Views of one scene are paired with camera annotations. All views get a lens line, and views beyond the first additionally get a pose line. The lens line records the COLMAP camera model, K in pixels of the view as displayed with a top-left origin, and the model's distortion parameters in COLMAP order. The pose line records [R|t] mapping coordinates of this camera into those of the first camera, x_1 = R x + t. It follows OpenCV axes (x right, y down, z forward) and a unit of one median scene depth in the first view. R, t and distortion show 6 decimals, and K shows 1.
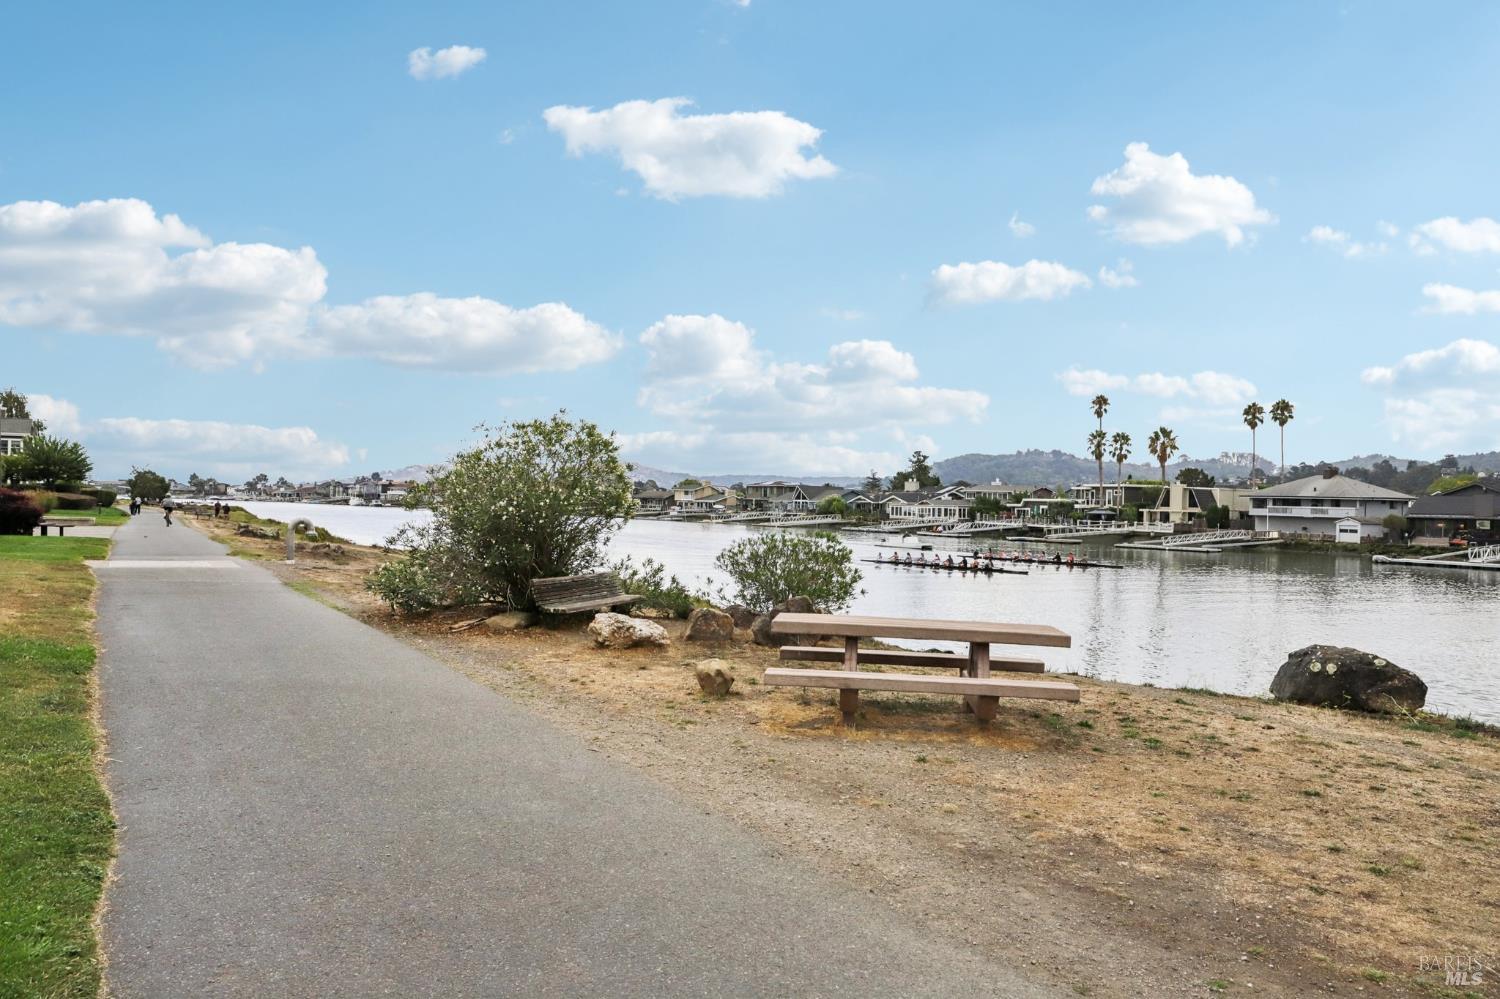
lens RADIAL K [[1046.2, 0, 753.8], [0, 1046.2, 498.8], [0, 0, 1]] dist [-0.095350, 0.080399]
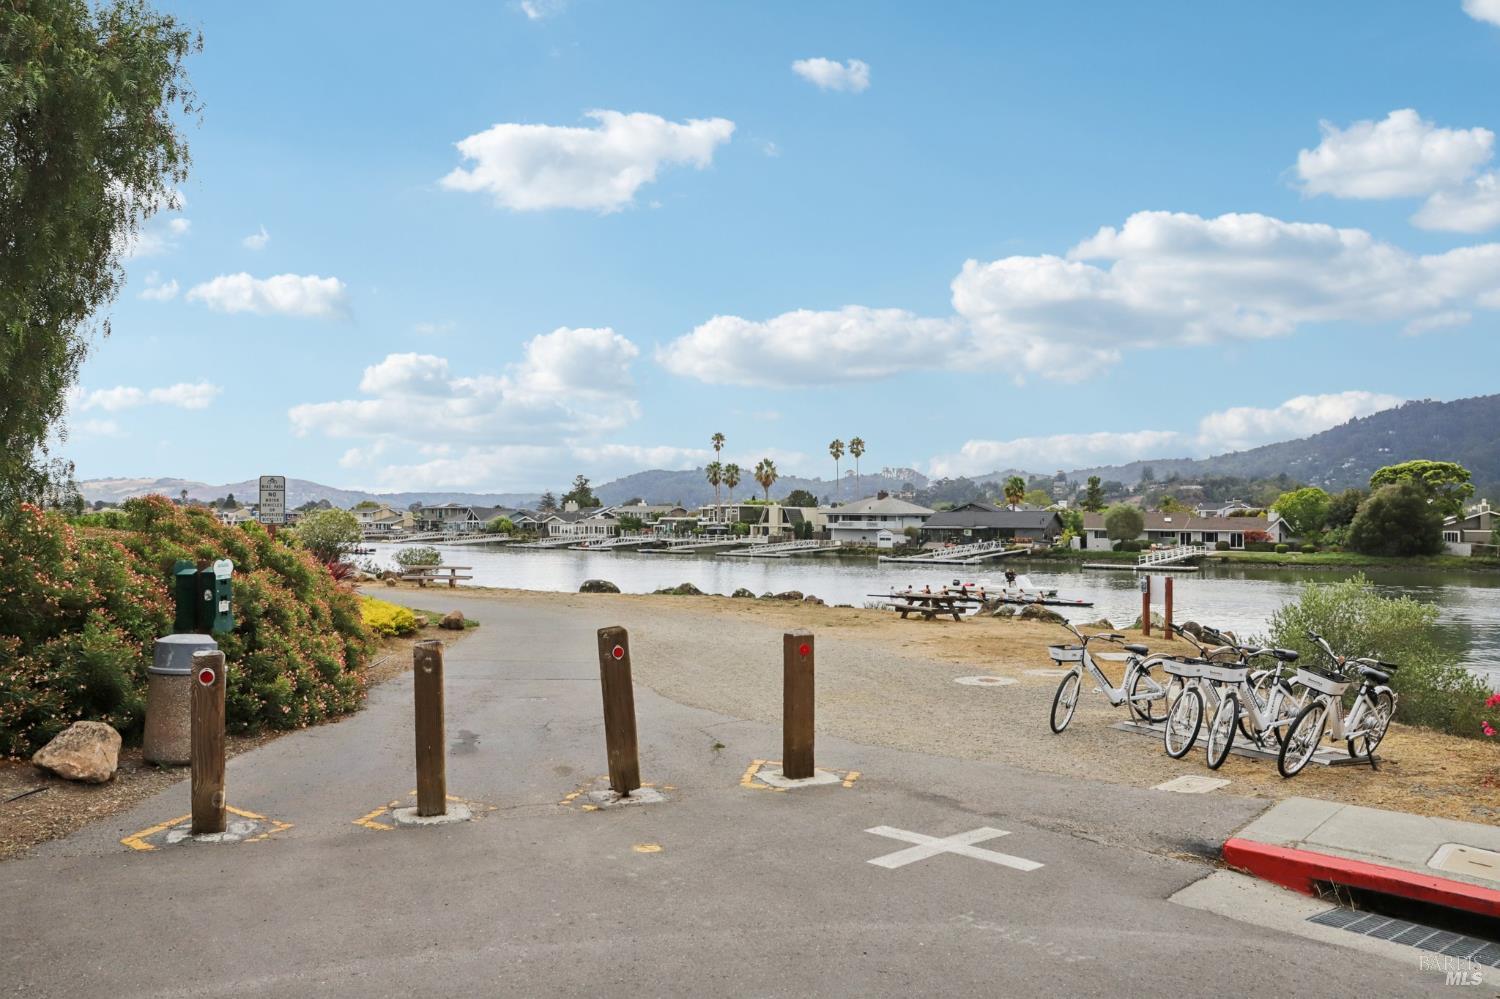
lens RADIAL K [[1046.2, 0, 750.6], [0, 1046.2, 493.3], [0, 0, 1]] dist [-0.095350, 0.080399]
pose [[0.956641, -0.008991, 0.291130, 0.008131], [0.014854, 0.999729, -0.017935, -0.005100], [-0.290890, 0.021482, 0.956515, -0.202050]]
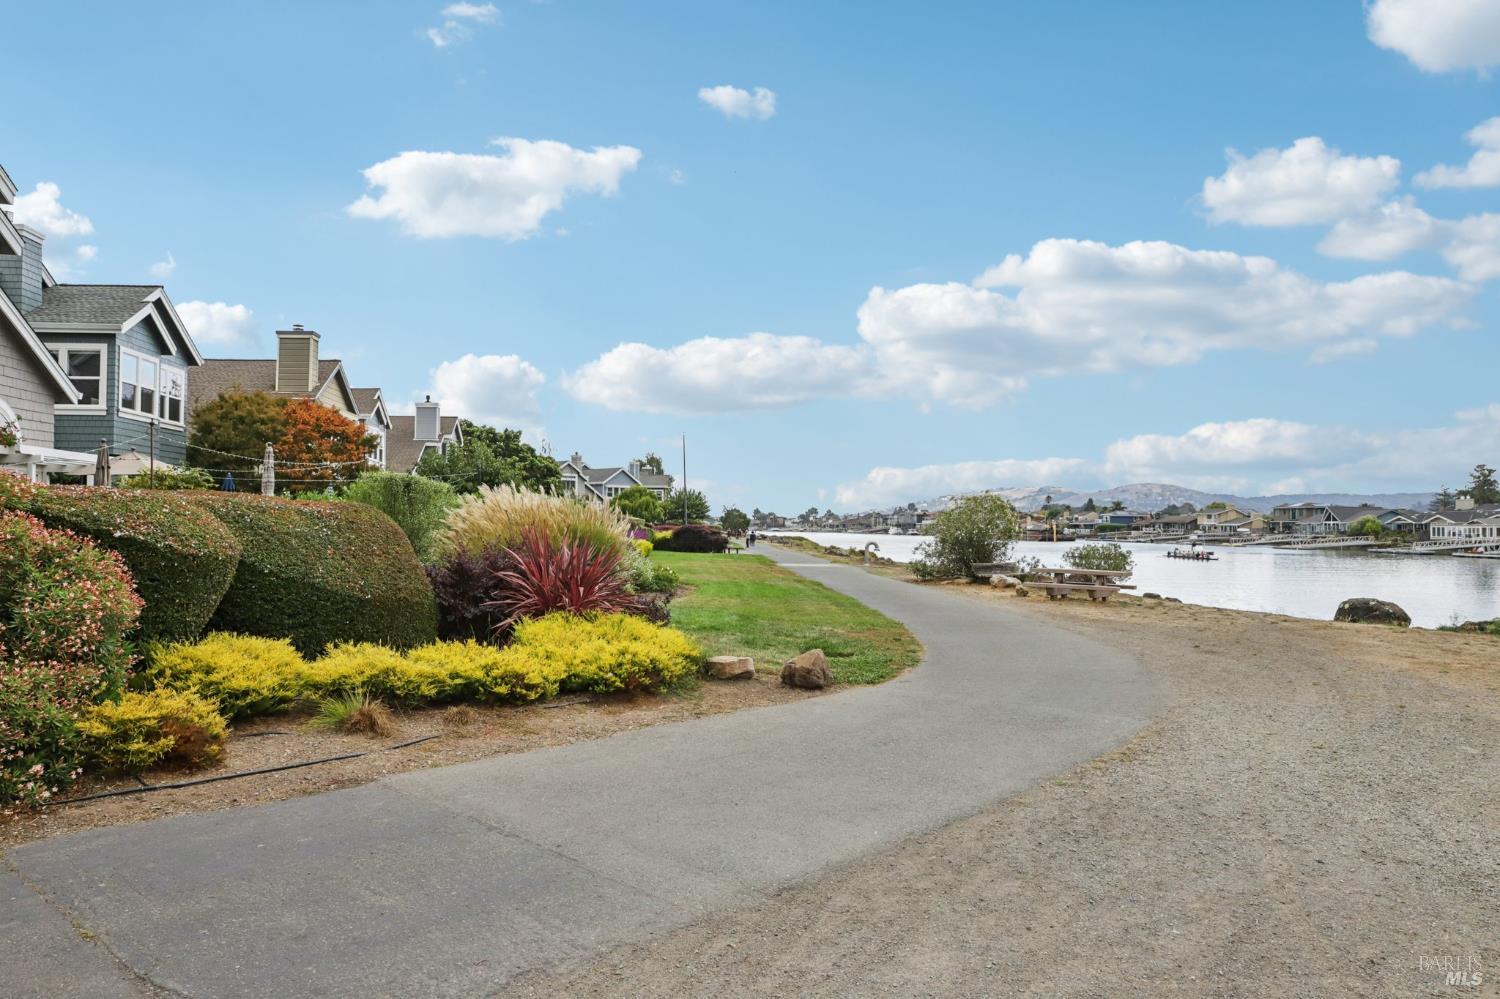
lens RADIAL K [[1046.2, 0, 749.2], [0, 1046.2, 500.5], [0, 0, 1]] dist [-0.095350, 0.080399]
pose [[0.874974, -0.029333, -0.483280, 0.043834], [0.017543, 0.999428, -0.028900, -0.000666], [0.483852, 0.016808, 0.874988, -0.118549]]
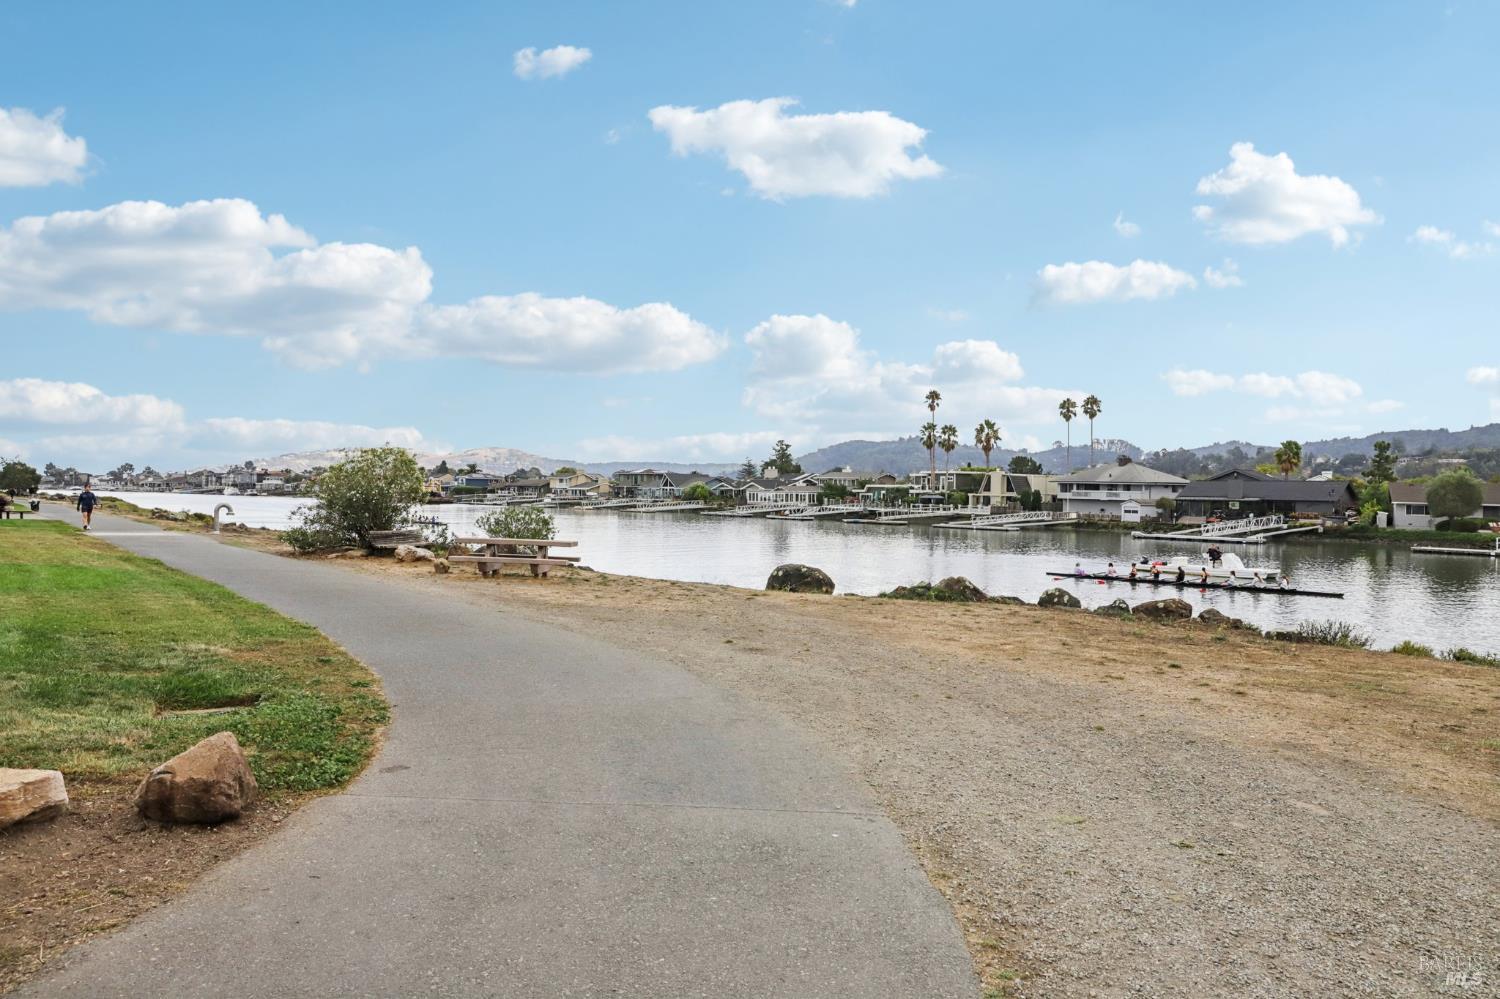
lens RADIAL K [[1046.2, 0, 755.6], [0, 1046.2, 500.5], [0, 0, 1]] dist [-0.095350, 0.080399]
pose [[0.994123, -0.006960, 0.108030, 0.025683], [0.005394, 0.999876, 0.014787, -0.000446], [-0.108120, -0.014117, 0.994038, -0.086558]]
